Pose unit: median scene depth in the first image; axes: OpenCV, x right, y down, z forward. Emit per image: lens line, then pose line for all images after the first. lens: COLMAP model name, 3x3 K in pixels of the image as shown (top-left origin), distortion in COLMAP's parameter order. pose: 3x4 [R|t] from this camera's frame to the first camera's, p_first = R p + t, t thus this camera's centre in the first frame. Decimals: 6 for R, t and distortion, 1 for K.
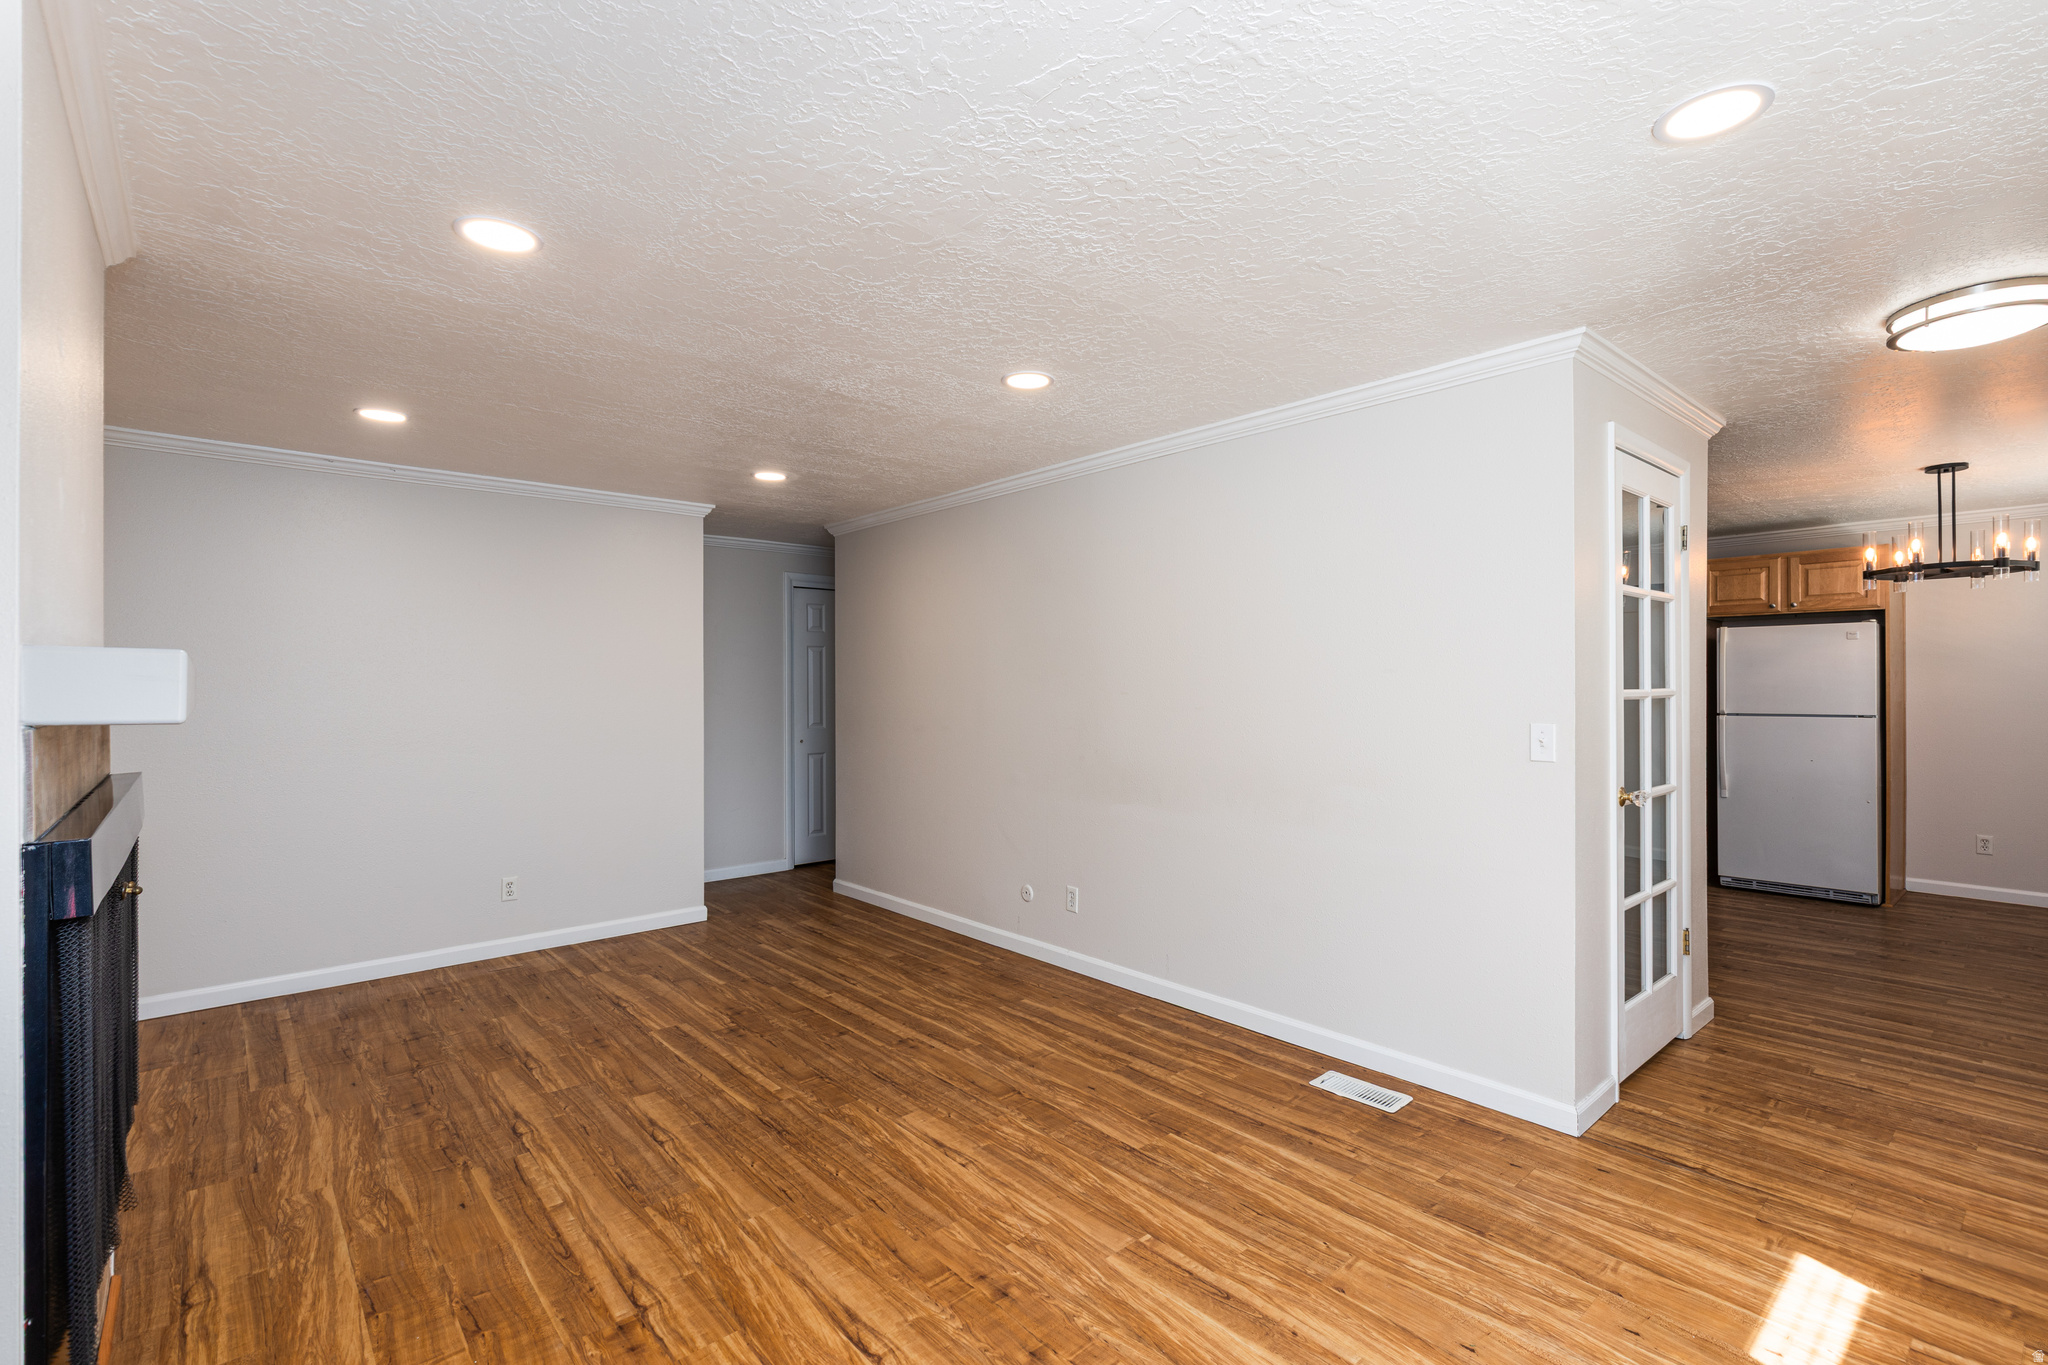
lens RADIAL K [[931.7, 0, 1035.1], [0, 931.7, 683.1], [0, 0, 1]] dist [0.004764, 0.000374]
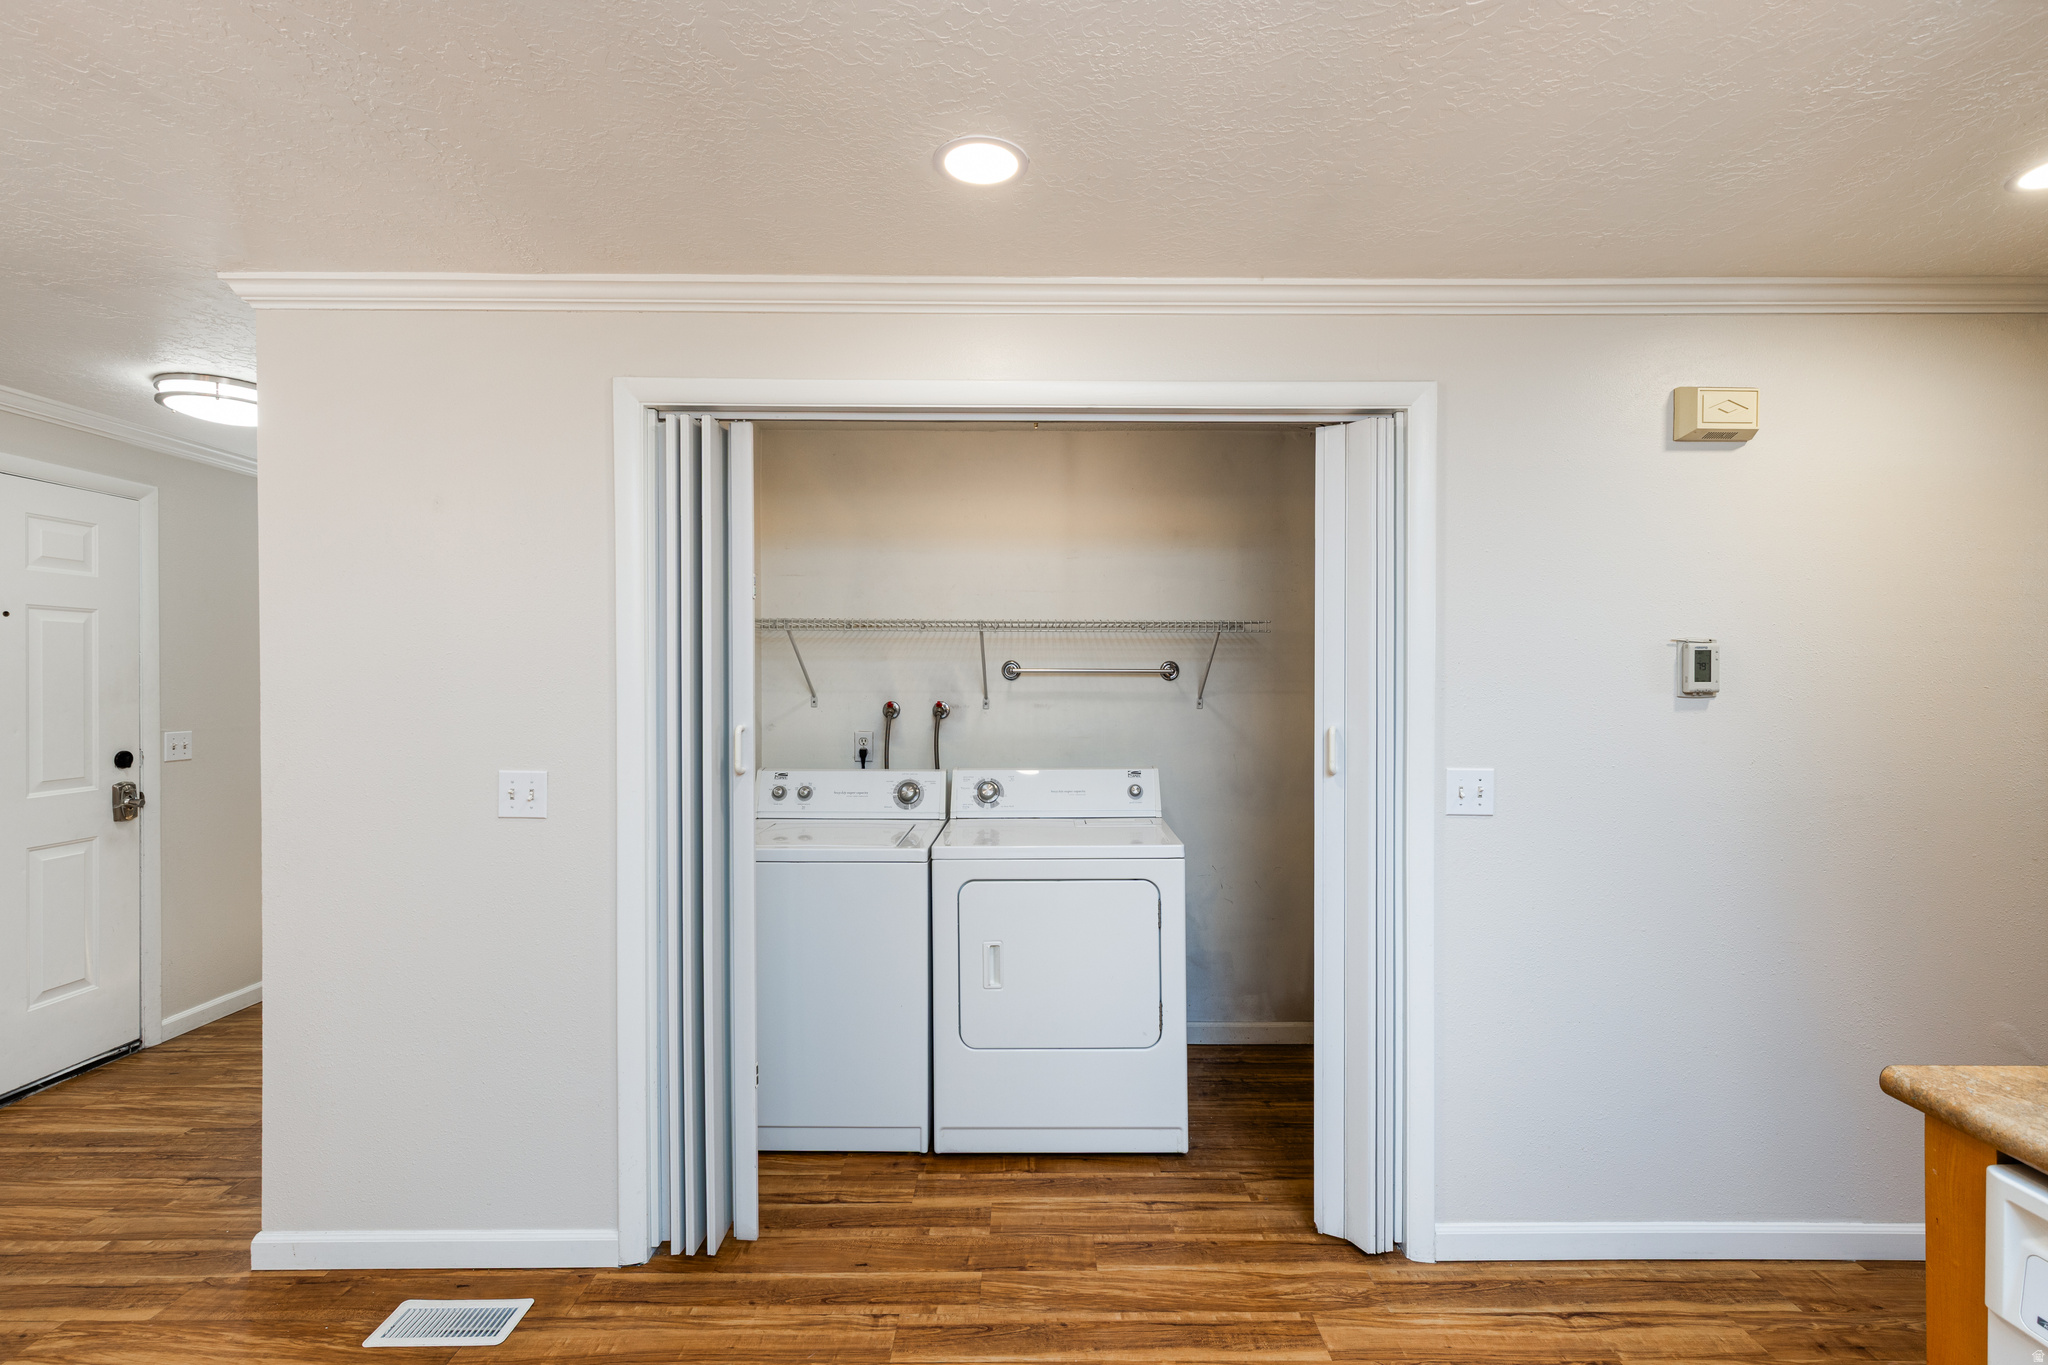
lens RADIAL K [[931.7, 0, 1035.1], [0, 931.7, 683.1], [0, 0, 1]] dist [0.004764, 0.000374]
pose [[-0.652787, 0.006172, -0.757516, 1.043952], [0.003086, 0.999980, 0.005488, -0.029792], [0.757535, 0.001245, -0.652793, 2.180004]]
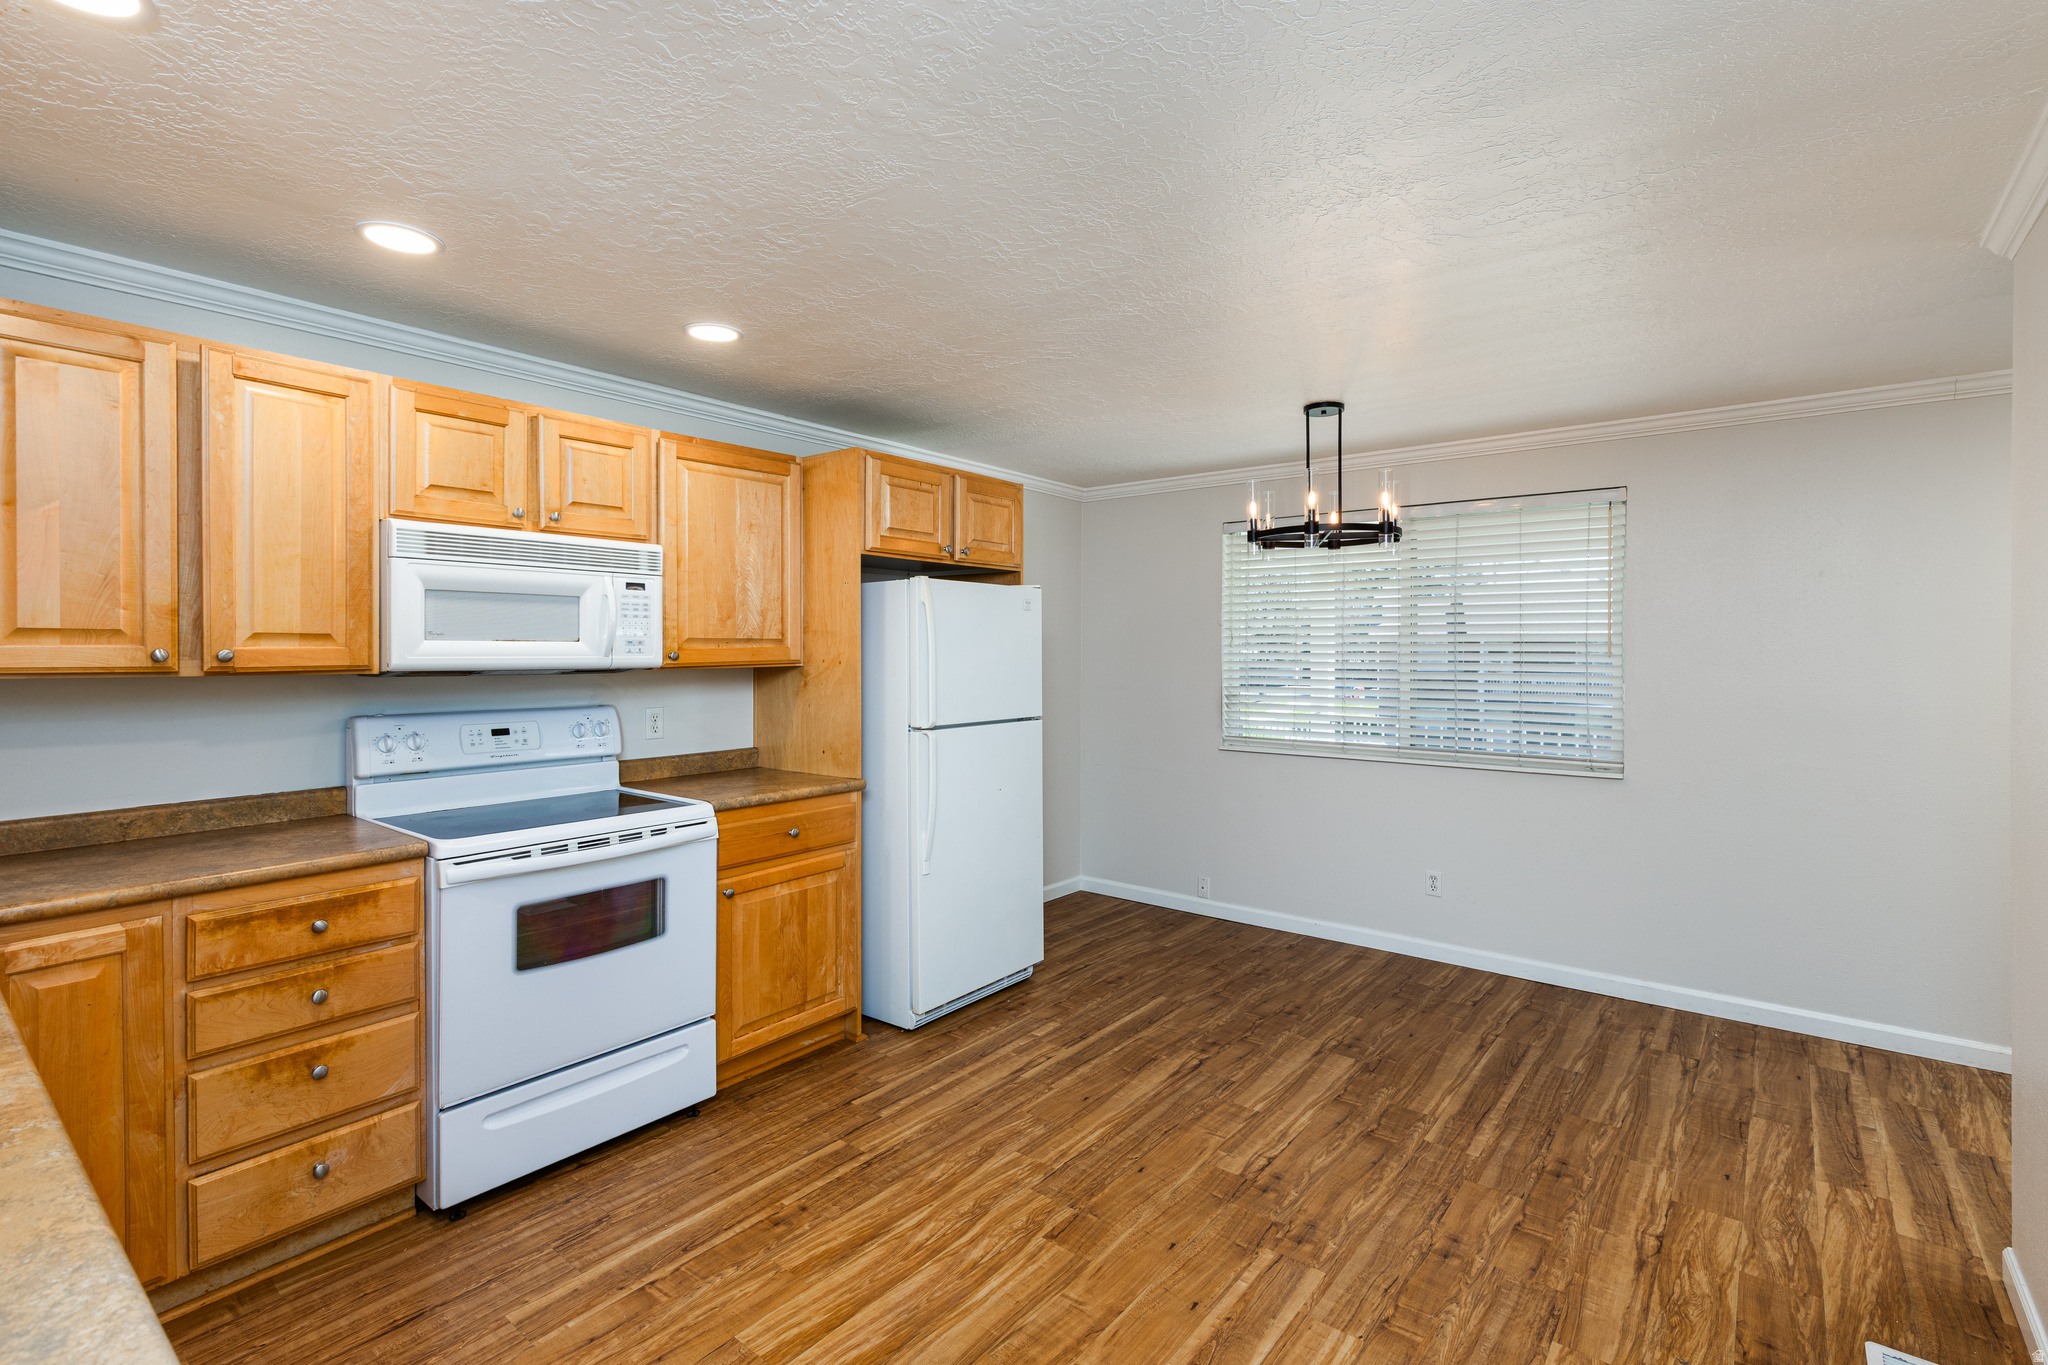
lens RADIAL K [[943.7, 0, 1033.0], [0, 943.7, 657.3], [0, 0, 1]] dist [0.011406, 0.000394]
pose [[-0.181945, -0.009427, 0.983264, 0.317632], [-0.006671, 0.999943, 0.008353, -0.030953], [-0.983286, -0.005039, -0.181997, 2.074023]]
